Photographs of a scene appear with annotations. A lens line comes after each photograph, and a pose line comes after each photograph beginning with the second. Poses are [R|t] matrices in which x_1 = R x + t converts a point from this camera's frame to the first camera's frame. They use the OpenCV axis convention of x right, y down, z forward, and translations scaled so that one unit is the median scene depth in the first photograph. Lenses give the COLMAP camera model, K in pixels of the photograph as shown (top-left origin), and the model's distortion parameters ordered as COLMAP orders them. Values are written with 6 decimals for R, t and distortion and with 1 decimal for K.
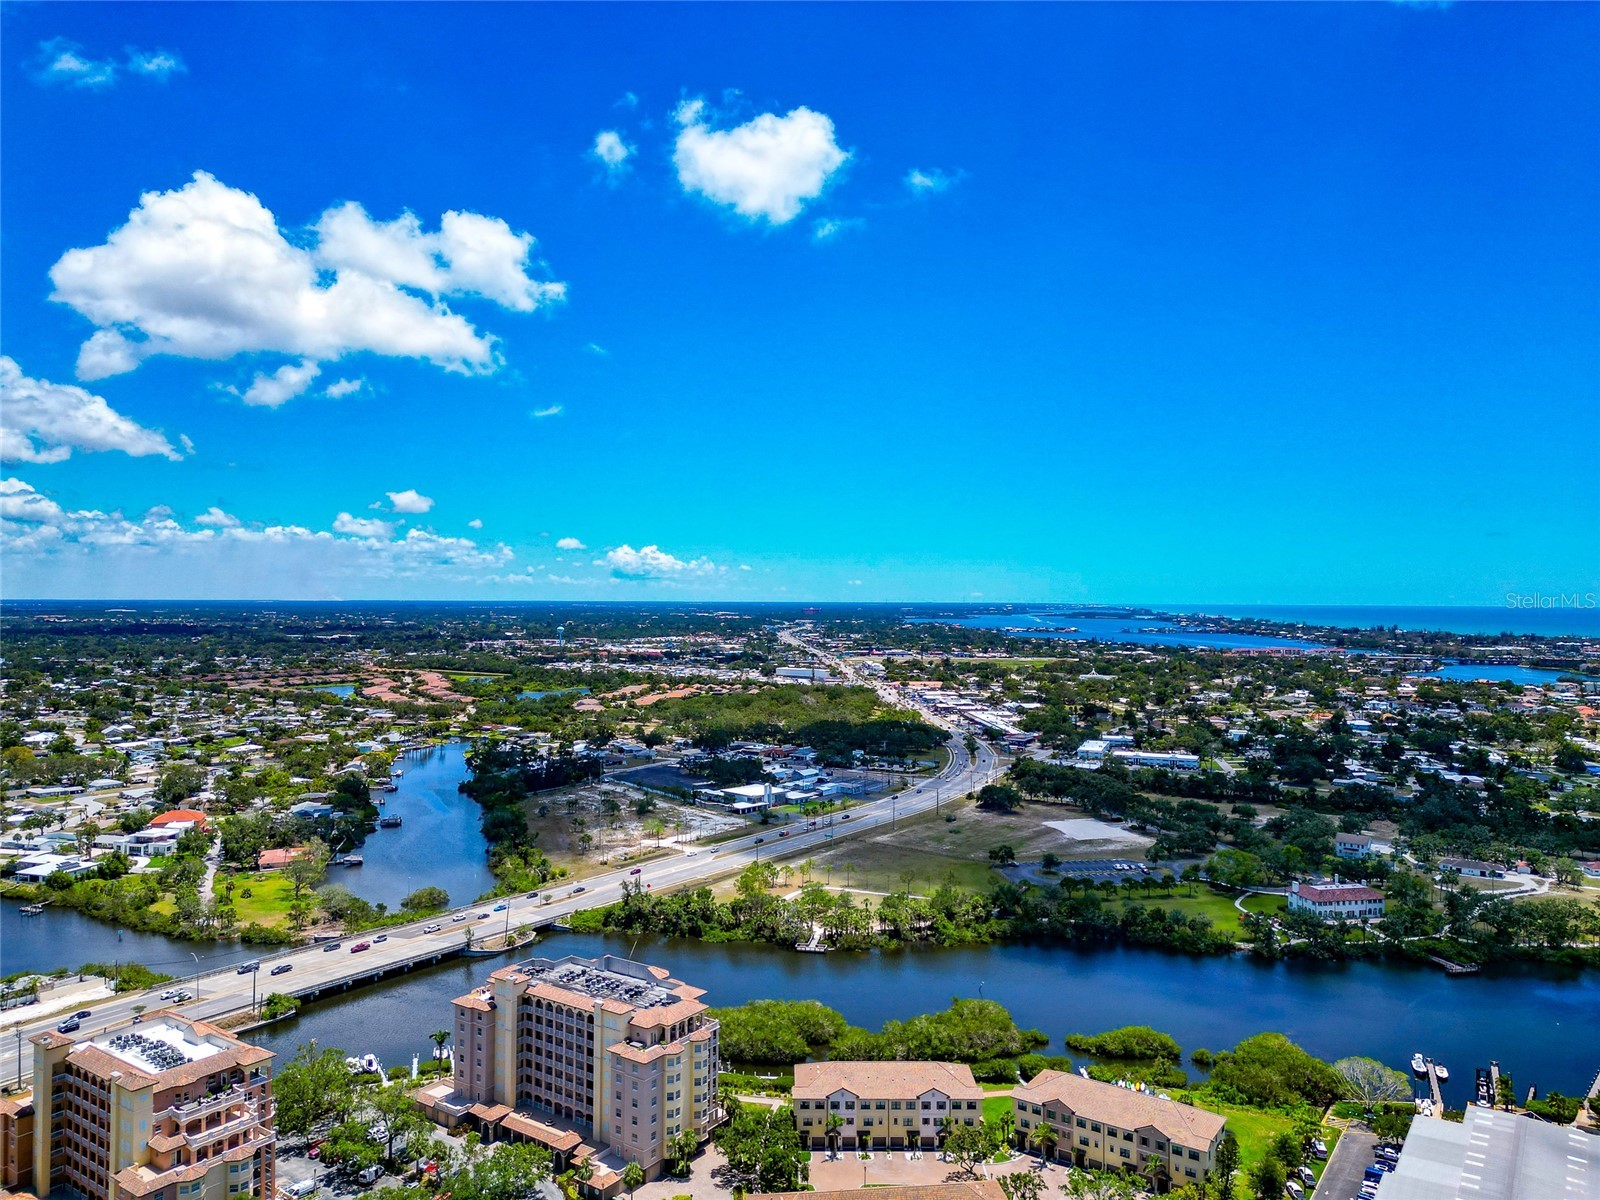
lens RADIAL K [[1124.1, 0, 800.0], [0, 1124.1, 600.0], [0, 0, 1]] dist [0.067488, -0.063437]
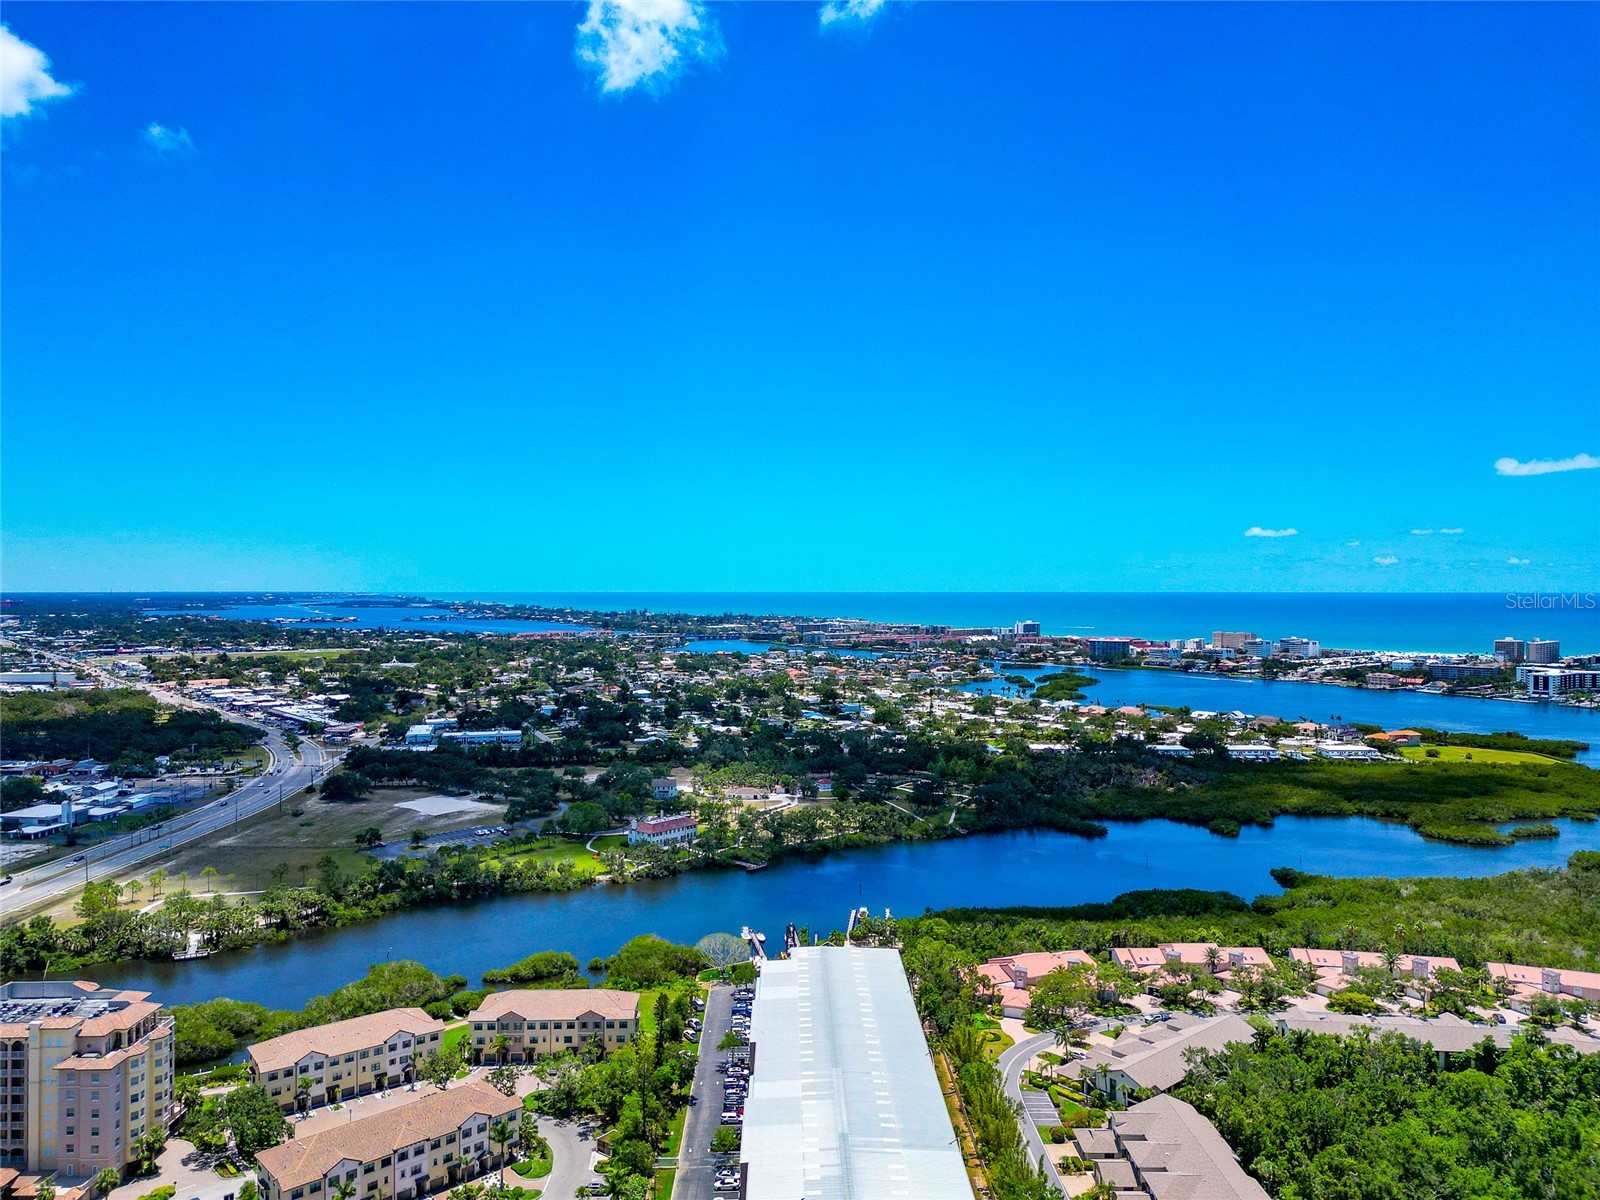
lens RADIAL K [[1124.1, 0, 800.0], [0, 1124.1, 600.0], [0, 0, 1]] dist [0.067488, -0.063437]
pose [[0.810920, -0.013006, 0.585012, -0.122984], [0.006788, 0.999895, 0.012820, 0.000178], [-0.585117, -0.006425, 0.810923, -0.071849]]
